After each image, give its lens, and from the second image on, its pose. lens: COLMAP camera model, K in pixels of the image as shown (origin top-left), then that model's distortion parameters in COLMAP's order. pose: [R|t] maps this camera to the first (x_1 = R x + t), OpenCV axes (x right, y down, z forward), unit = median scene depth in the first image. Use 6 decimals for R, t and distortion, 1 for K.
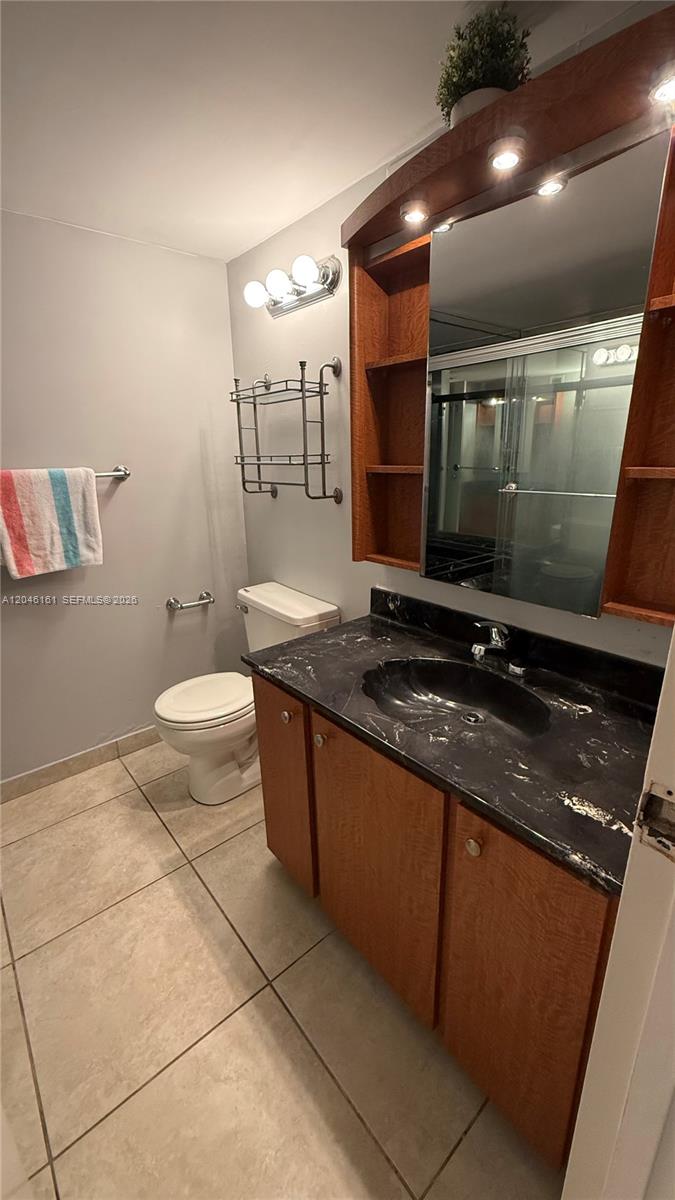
lens RADIAL K [[475.4, 0, 337.5], [0, 475.4, 600.0], [0, 0, 1]] dist [-0.001940, -0.000464]
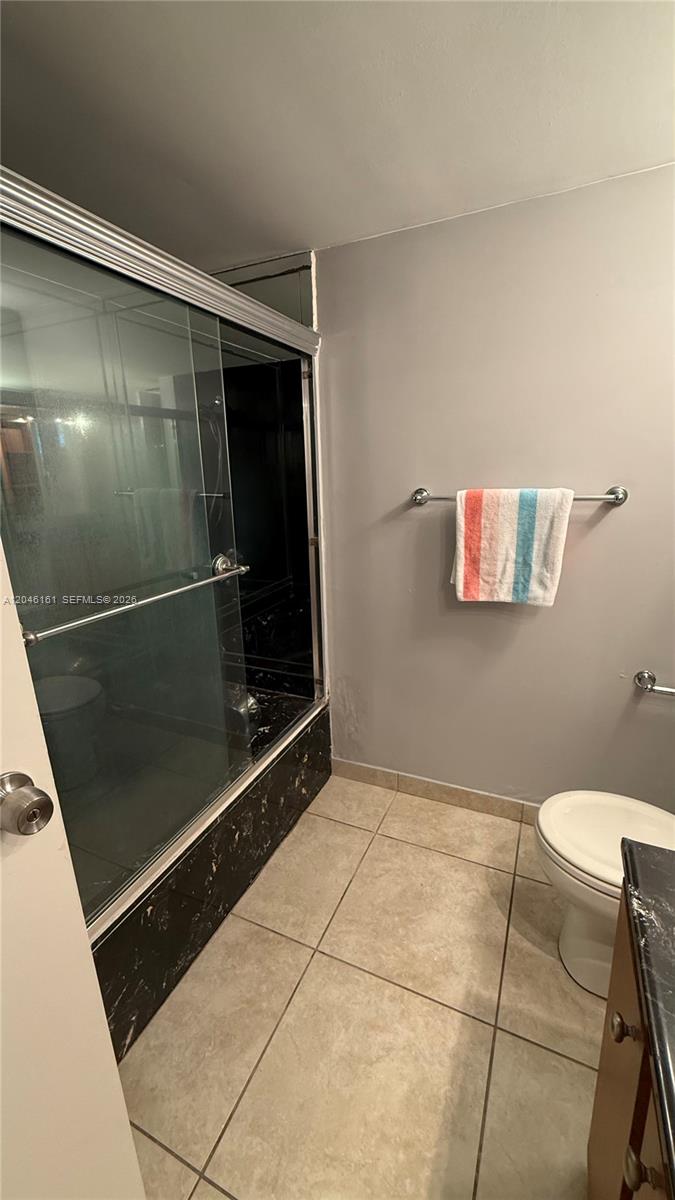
lens RADIAL K [[475.4, 0, 337.5], [0, 475.4, 600.0], [0, 0, 1]] dist [-0.001940, -0.000464]
pose [[0.428582, 0.242264, -0.870417, 0.060767], [-0.247196, 0.958064, 0.144942, -0.124261], [0.869029, 0.153044, 0.470495, 0.325059]]
